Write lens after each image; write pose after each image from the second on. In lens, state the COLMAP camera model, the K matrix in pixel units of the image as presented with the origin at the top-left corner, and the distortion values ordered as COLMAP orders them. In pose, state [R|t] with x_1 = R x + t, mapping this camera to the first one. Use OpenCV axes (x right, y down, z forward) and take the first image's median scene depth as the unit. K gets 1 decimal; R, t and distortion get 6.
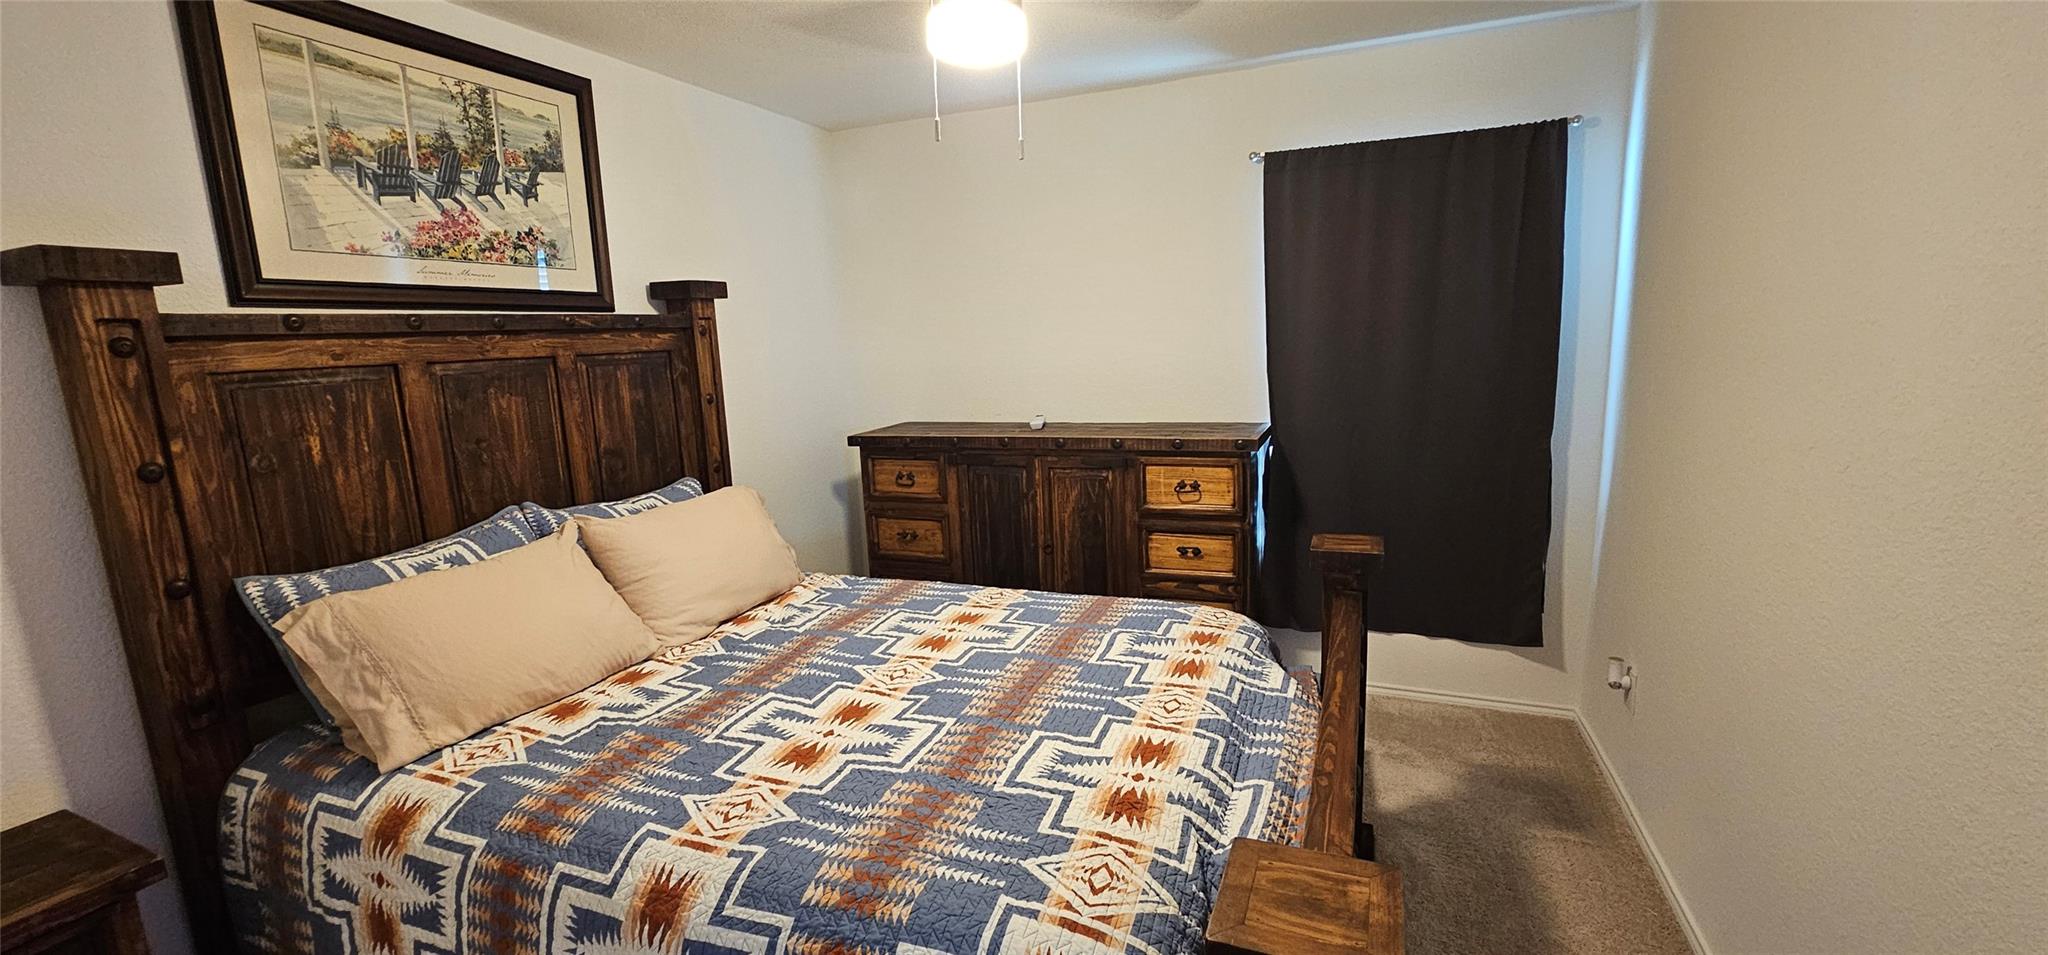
lens RADIAL K [[841.9, 0, 1020.6], [0, 841.9, 476.4], [0, 0, 1]] dist [-0.002335, 0.000203]
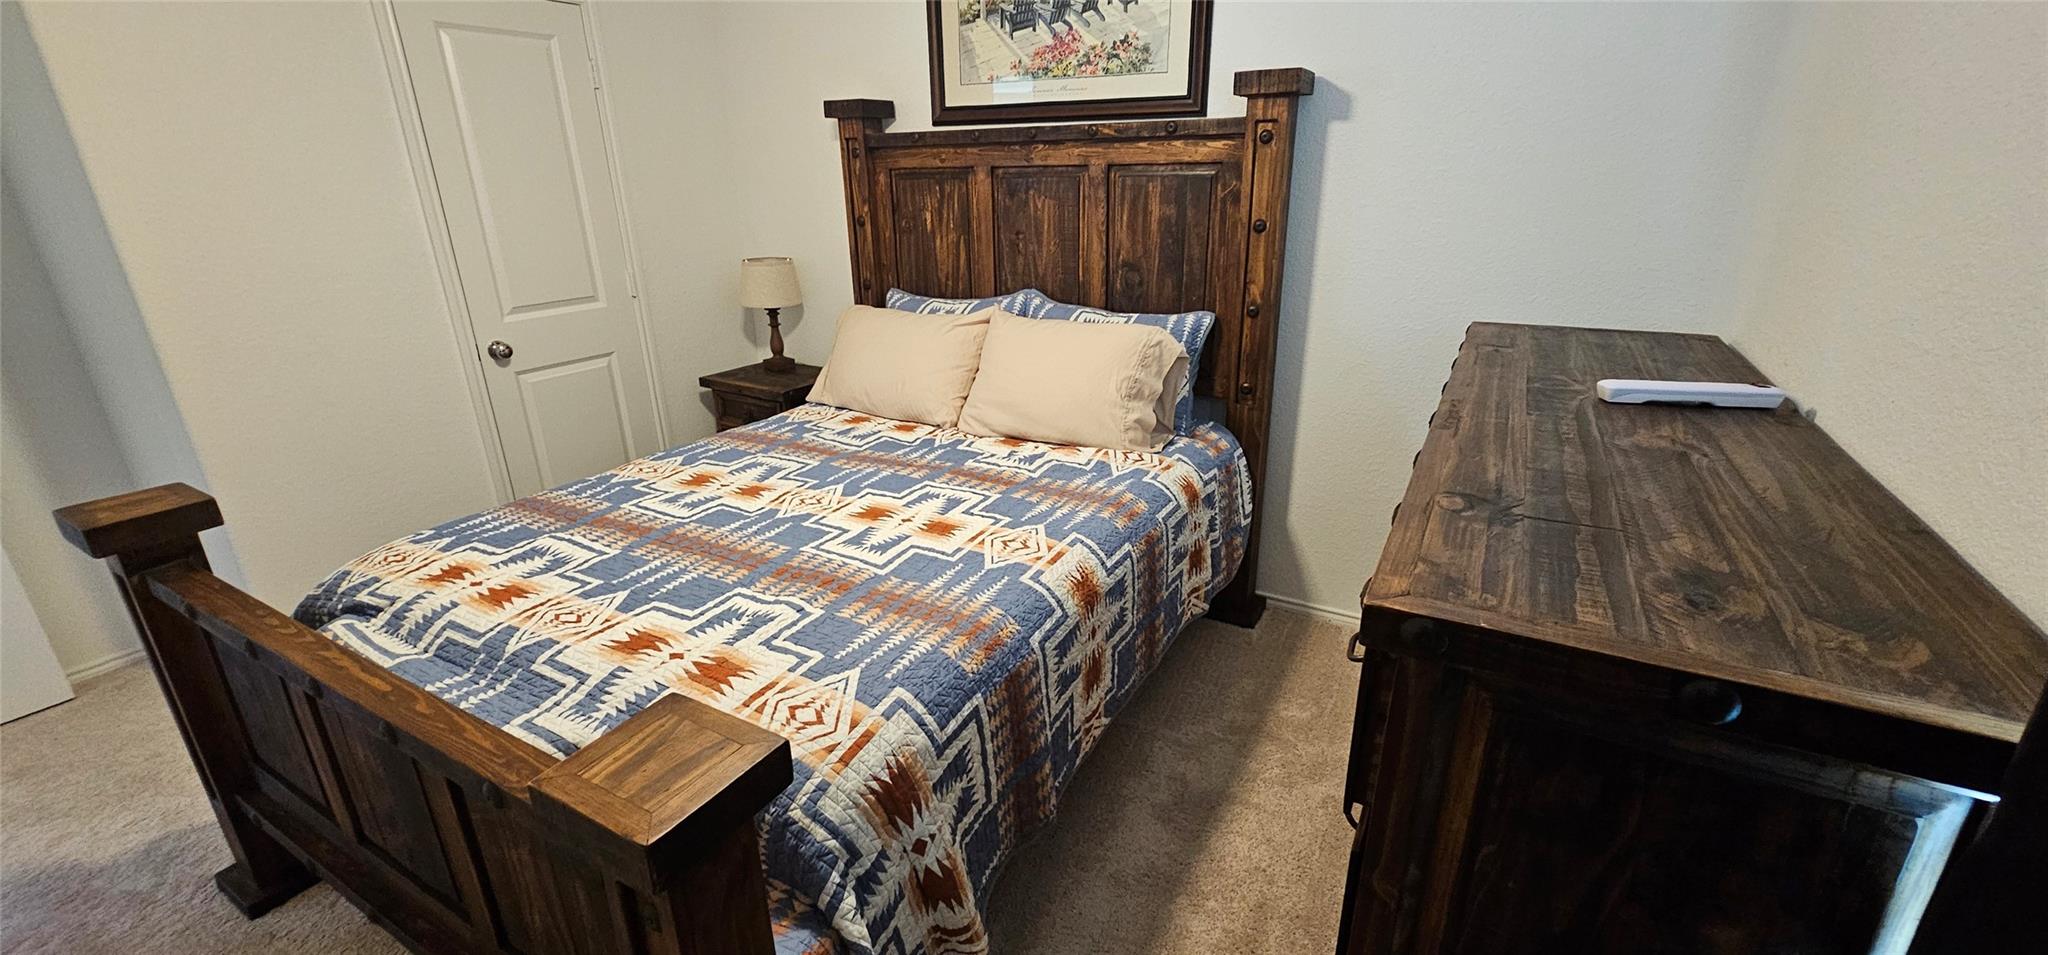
lens RADIAL K [[841.9, 0, 1019.1], [0, 841.9, 478.0], [0, 0, 1]] dist [-0.002335, 0.000203]
pose [[-0.137065, 0.379677, -0.914909, 0.661471], [-0.148321, 0.905347, 0.397929, -0.211766], [0.979395, 0.190242, -0.067778, 1.147624]]
